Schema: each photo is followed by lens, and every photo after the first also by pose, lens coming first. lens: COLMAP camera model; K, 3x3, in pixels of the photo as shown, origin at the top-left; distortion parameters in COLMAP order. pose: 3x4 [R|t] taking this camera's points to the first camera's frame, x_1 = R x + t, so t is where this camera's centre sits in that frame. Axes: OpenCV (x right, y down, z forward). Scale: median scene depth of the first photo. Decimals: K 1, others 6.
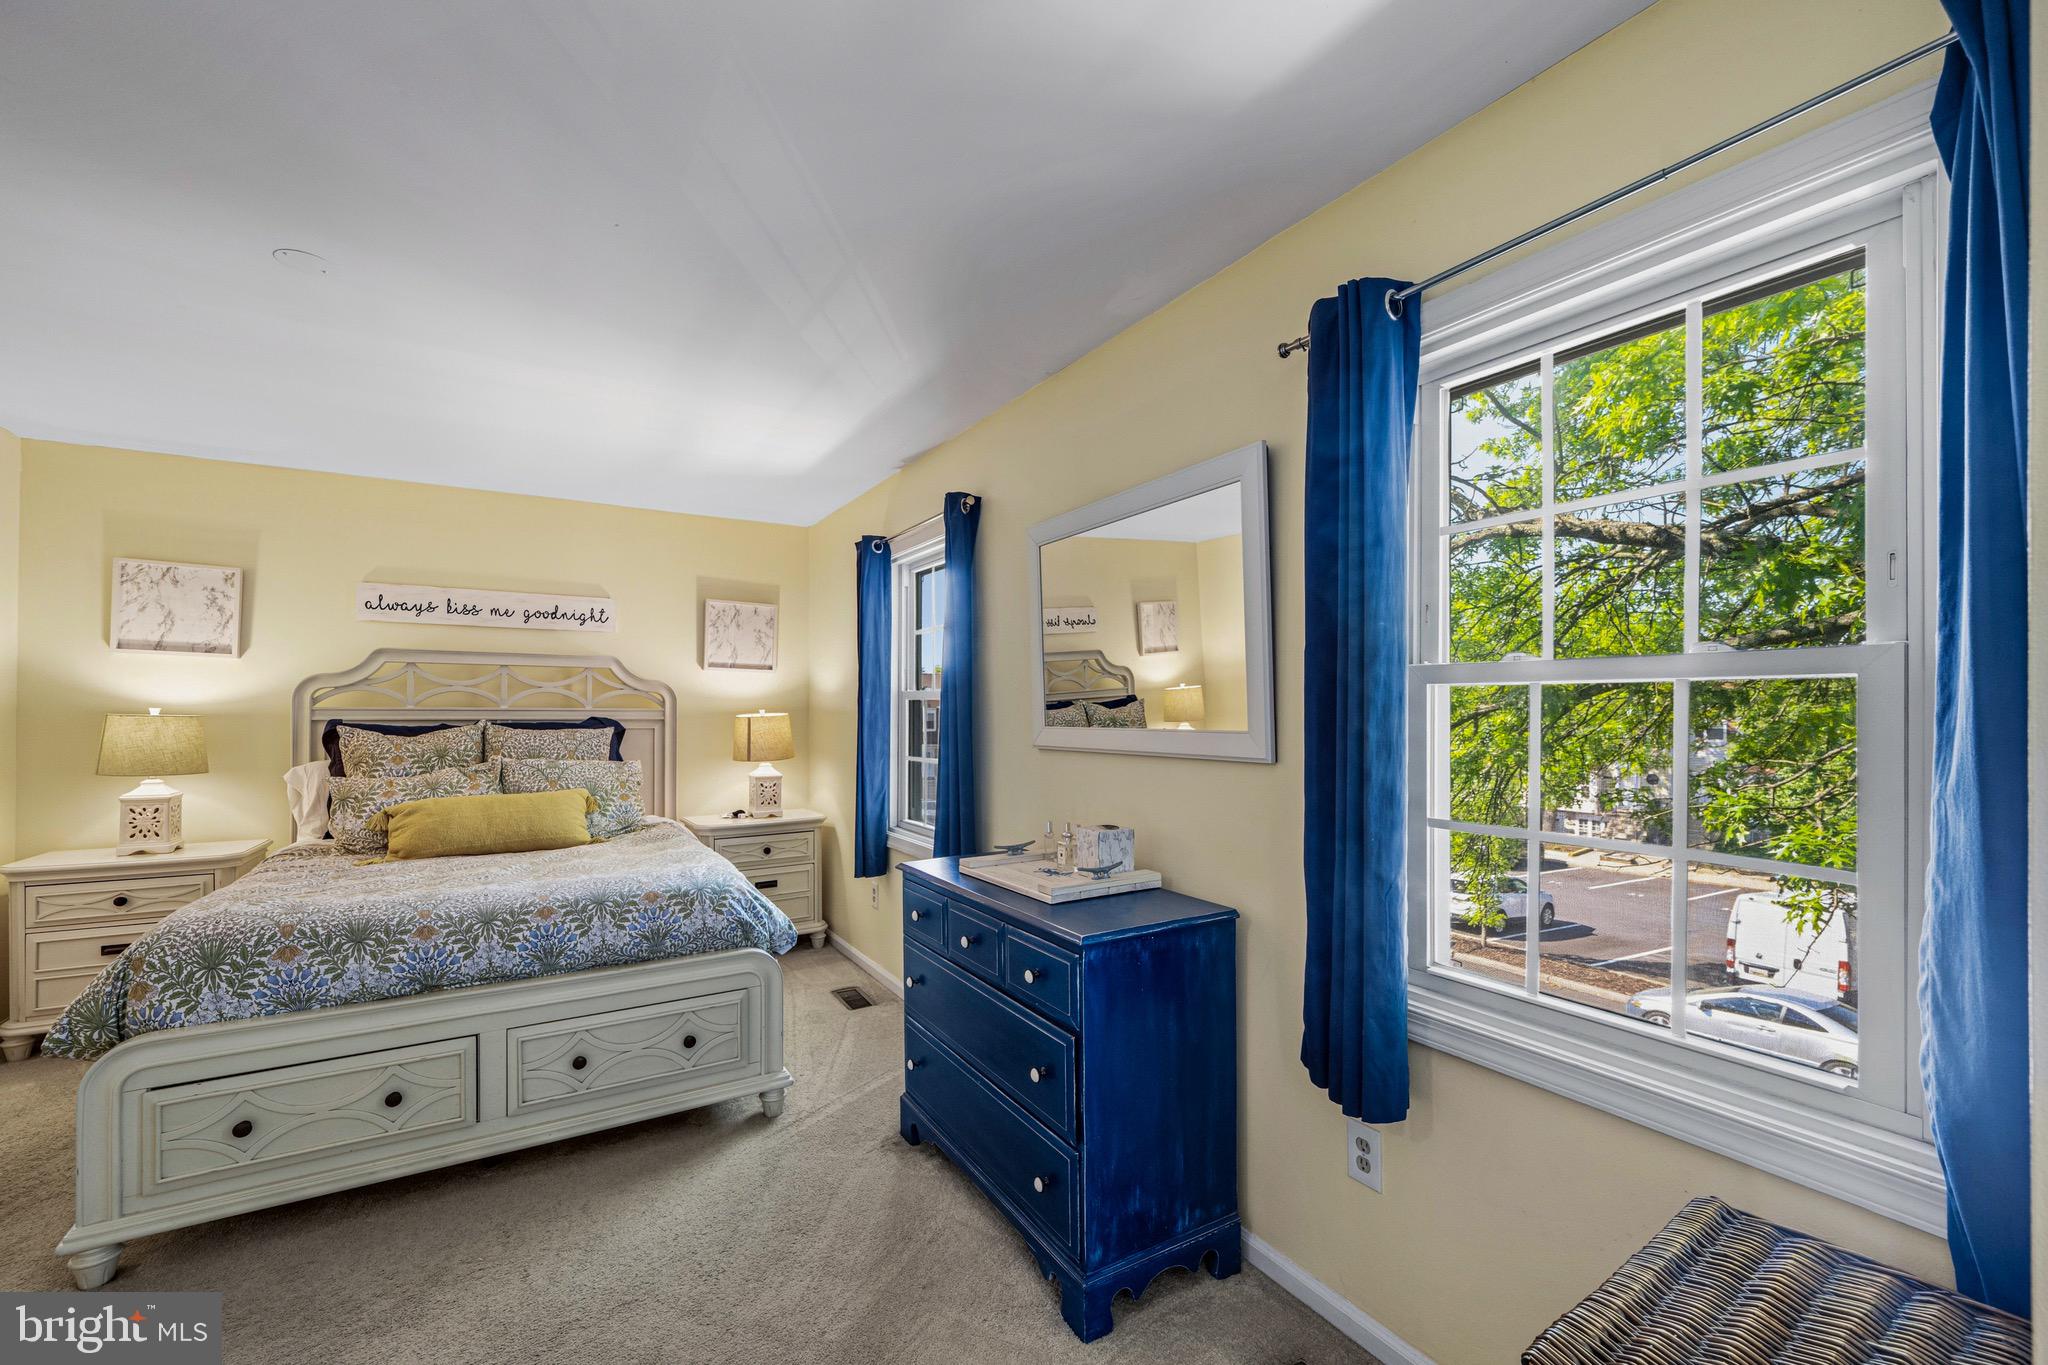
lens RADIAL K [[819.5, 0, 1010.8], [0, 819.5, 722.0], [0, 0, 1]] dist [-0.000479, -0.000220]
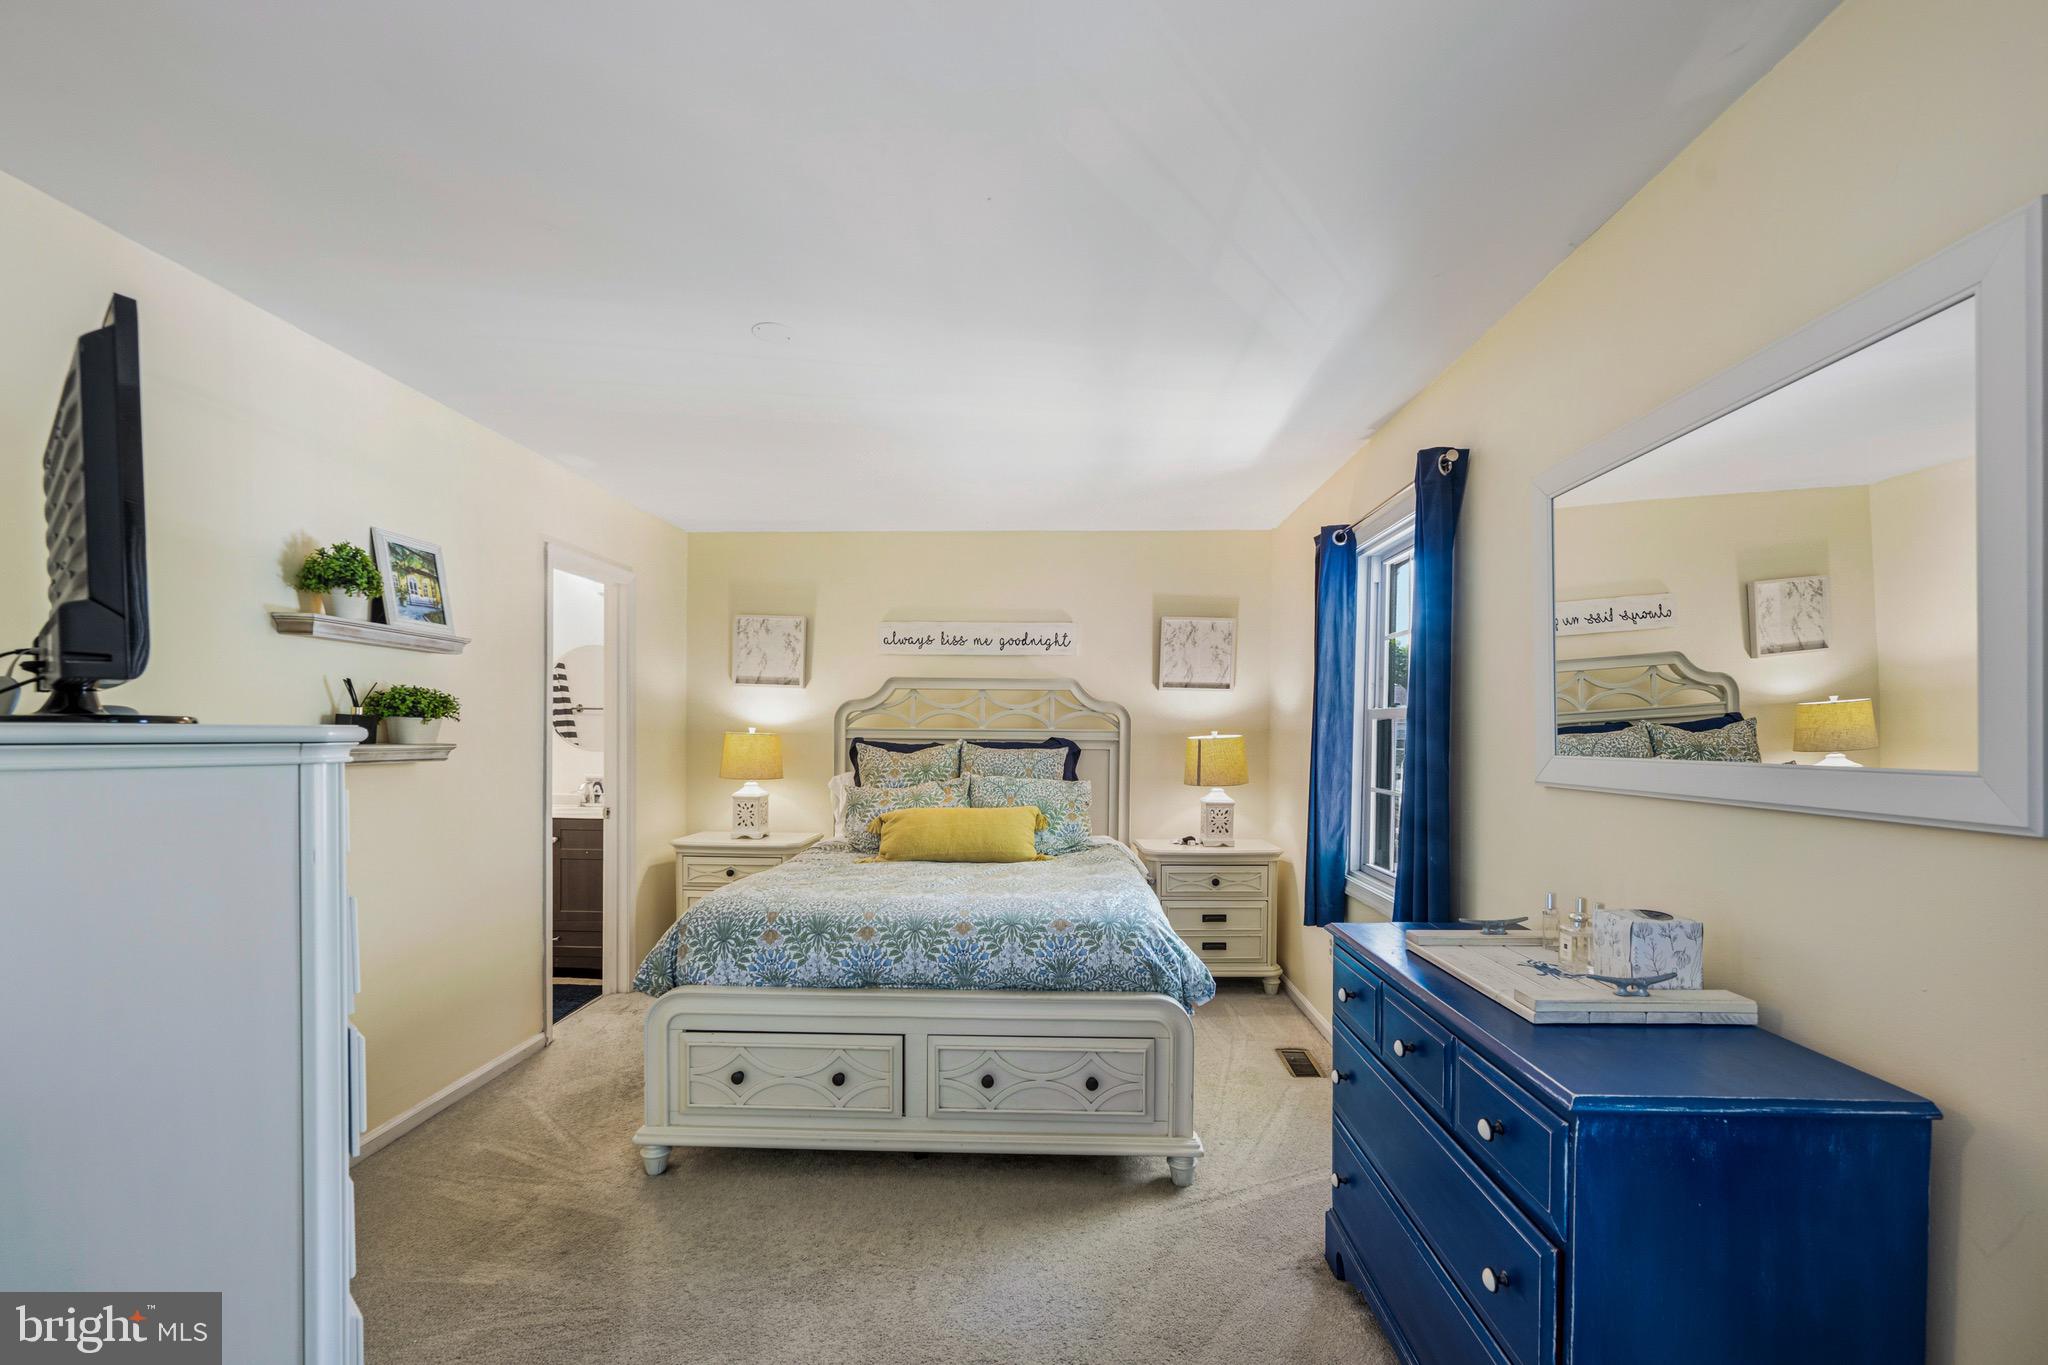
lens RADIAL K [[819.5, 0, 1031.2], [0, 819.5, 760.9], [0, 0, 1]] dist [-0.000479, -0.000220]
pose [[0.841043, 0.023502, -0.540458, 0.038107], [-0.013038, 0.999646, 0.023181, -0.000303], [0.540812, -0.012449, 0.841052, 0.141365]]
